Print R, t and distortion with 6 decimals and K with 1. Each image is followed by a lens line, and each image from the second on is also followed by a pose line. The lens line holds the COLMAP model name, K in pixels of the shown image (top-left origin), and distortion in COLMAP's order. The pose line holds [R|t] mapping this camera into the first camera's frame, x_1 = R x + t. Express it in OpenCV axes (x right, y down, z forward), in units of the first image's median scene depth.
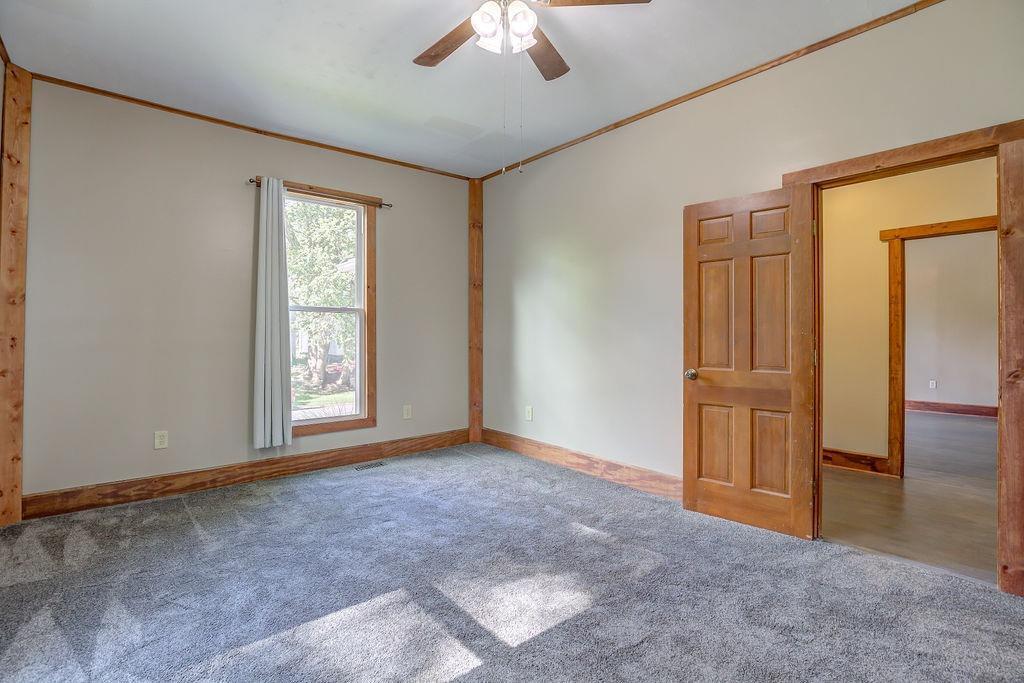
lens RADIAL K [[489.6, 0, 512.3], [0, 489.6, 331.3], [0, 0, 1]] dist [-0.022248, -0.000244]
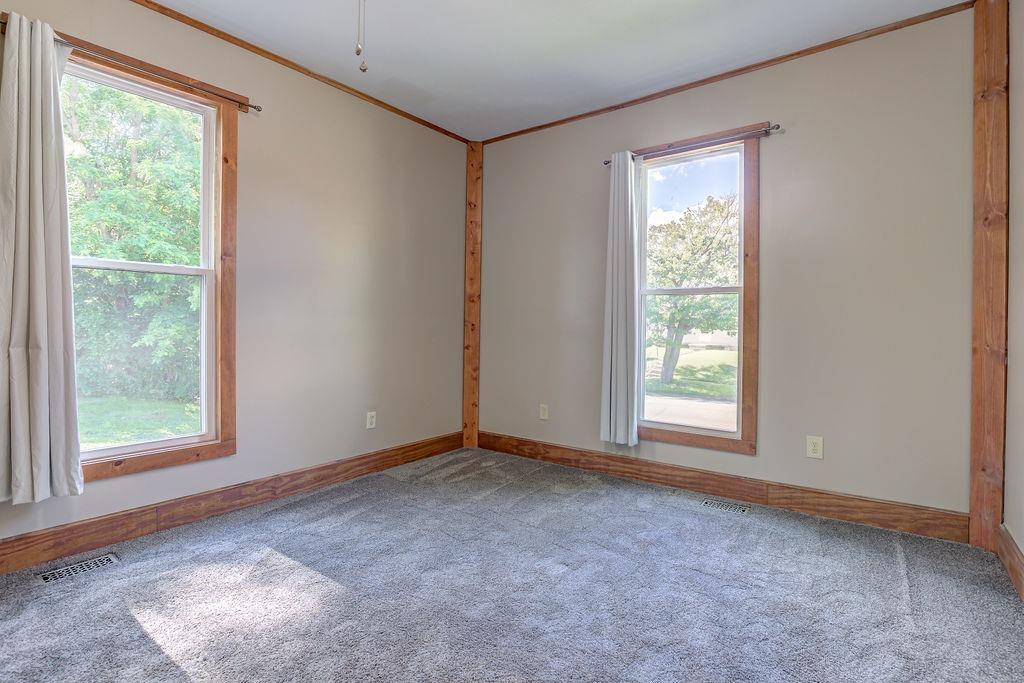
lens RADIAL K [[489.6, 0, 512.3], [0, 489.6, 331.3], [0, 0, 1]] dist [-0.022248, -0.000244]
pose [[0.217602, 0.014206, -0.975934, 0.366084], [-0.000352, 0.999895, 0.014477, 0.010420], [0.976038, -0.002806, 0.217584, 0.595657]]
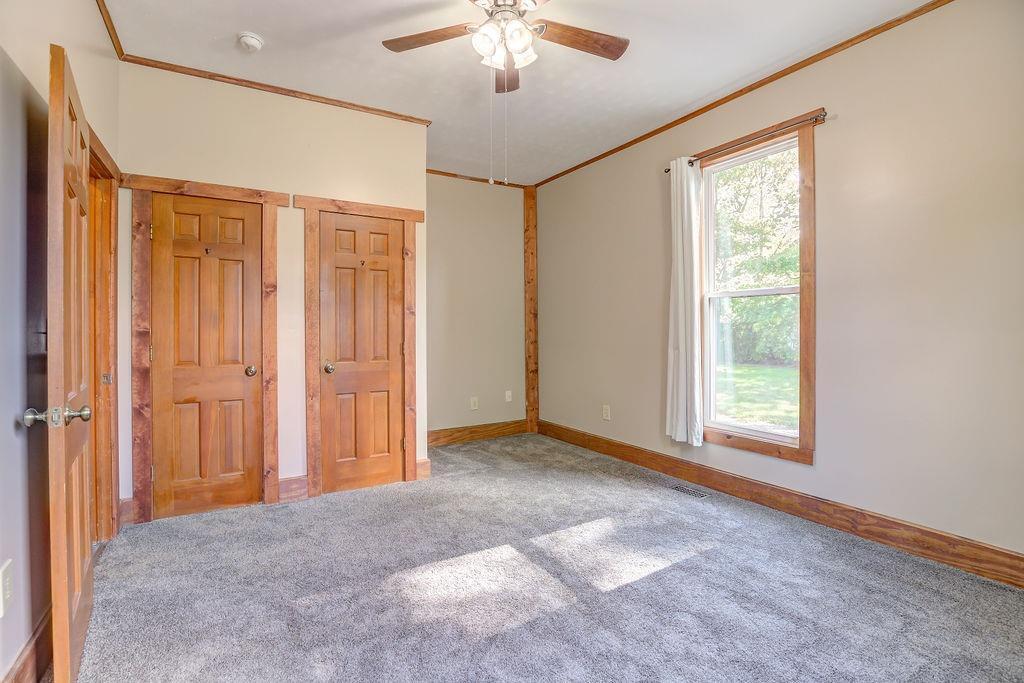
lens RADIAL K [[489.6, 0, 512.3], [0, 489.6, 331.3], [0, 0, 1]] dist [-0.022248, -0.000244]
pose [[-0.984416, 0.001983, 0.175844, -0.122364], [0.001061, 0.999985, -0.005338, 0.004726], [-0.175852, -0.005068, -0.984404, 1.167102]]
